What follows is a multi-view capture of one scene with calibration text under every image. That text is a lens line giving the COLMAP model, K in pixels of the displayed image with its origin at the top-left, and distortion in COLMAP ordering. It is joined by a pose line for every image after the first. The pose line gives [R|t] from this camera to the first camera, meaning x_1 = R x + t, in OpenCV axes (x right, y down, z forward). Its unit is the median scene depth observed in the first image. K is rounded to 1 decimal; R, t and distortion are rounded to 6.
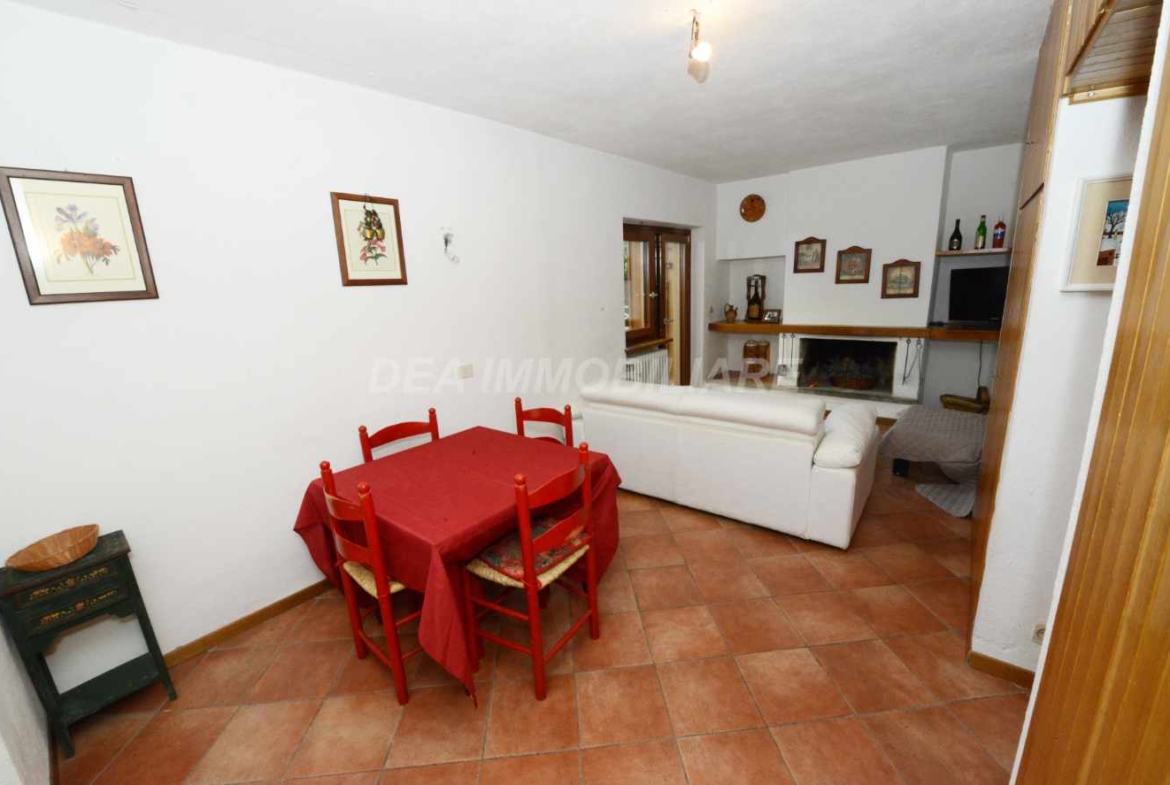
lens RADIAL K [[469.3, 0, 585.0], [0, 469.3, 392.5], [0, 0, 1]] dist [-0.016973, -0.000203]
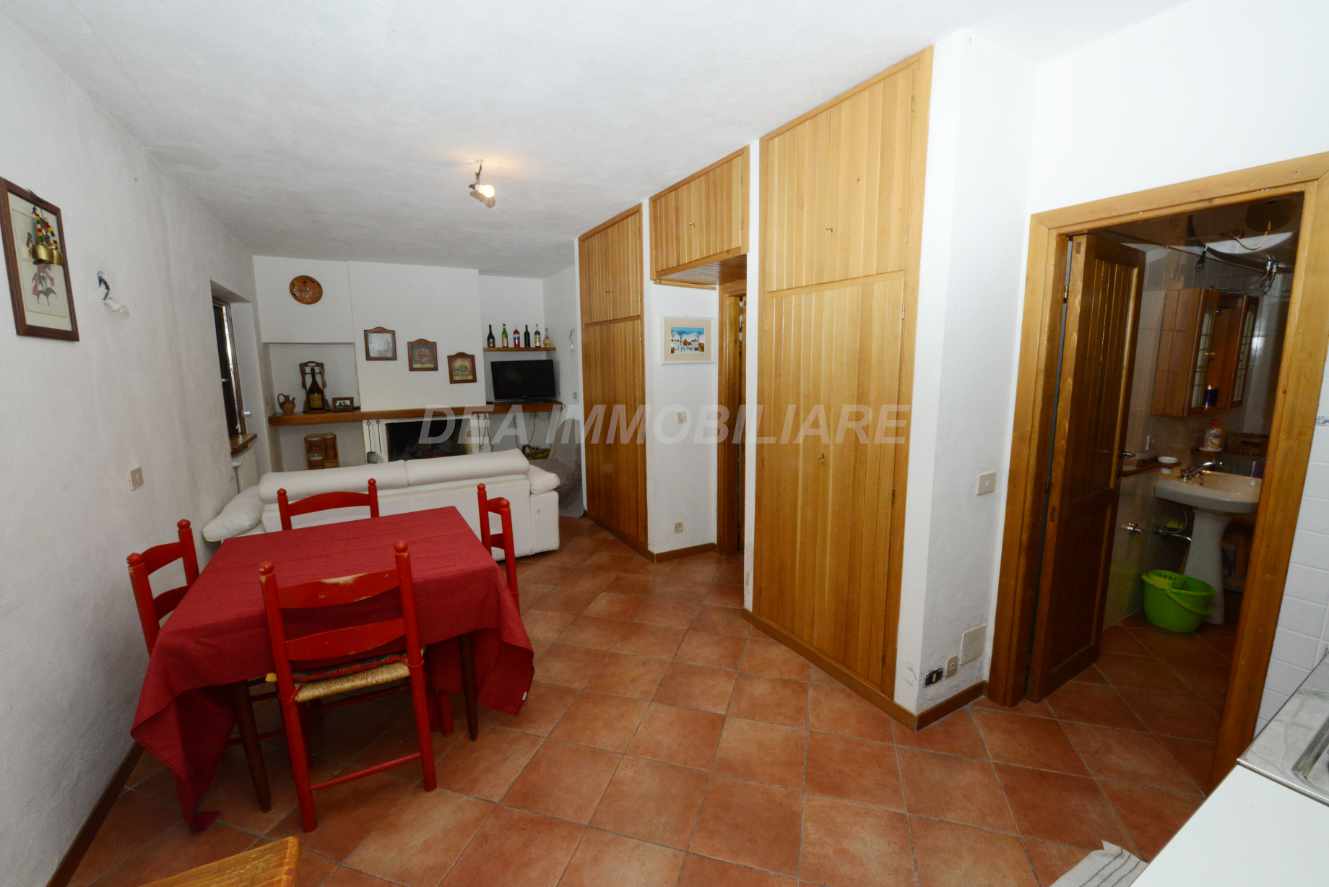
lens RADIAL K [[522.7, 0, 660.5], [0, 522.7, 434.7], [0, 0, 1]] dist [-0.000749, -0.000322]
pose [[0.376948, -0.087492, 0.922093, -0.402999], [0.208742, 0.977942, 0.007459, 0.027370], [-0.902406, 0.189668, 0.386897, 0.023977]]
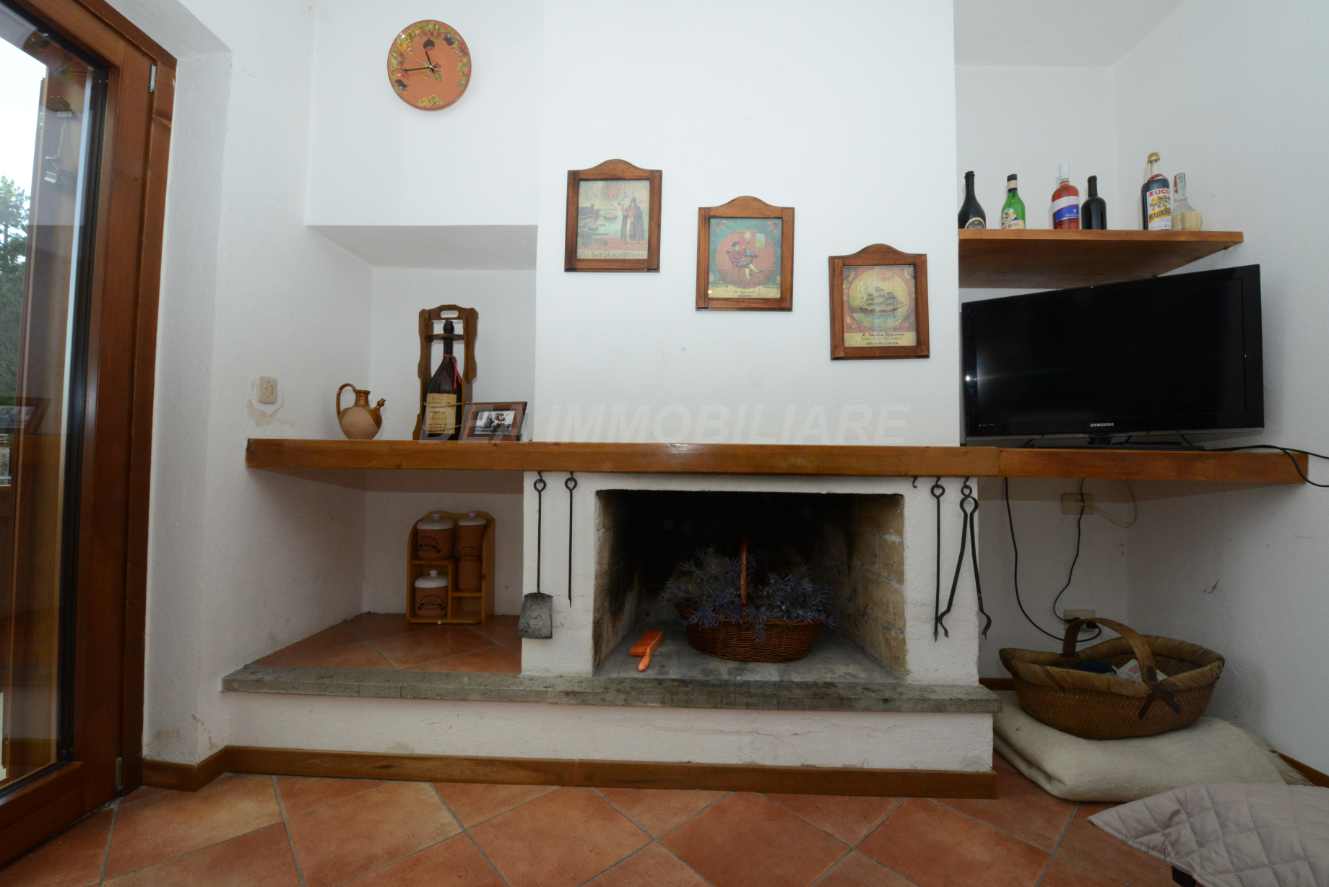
lens RADIAL K [[533.0, 0, 664.5], [0, 533.0, 443.5], [0, 0, 1]] dist [-0.016973, -0.000203]
pose [[0.792972, 0.077961, 0.604249, 0.332935], [0.094515, 0.964031, -0.248416, -0.068418], [-0.601882, 0.254097, 0.757082, 0.809742]]
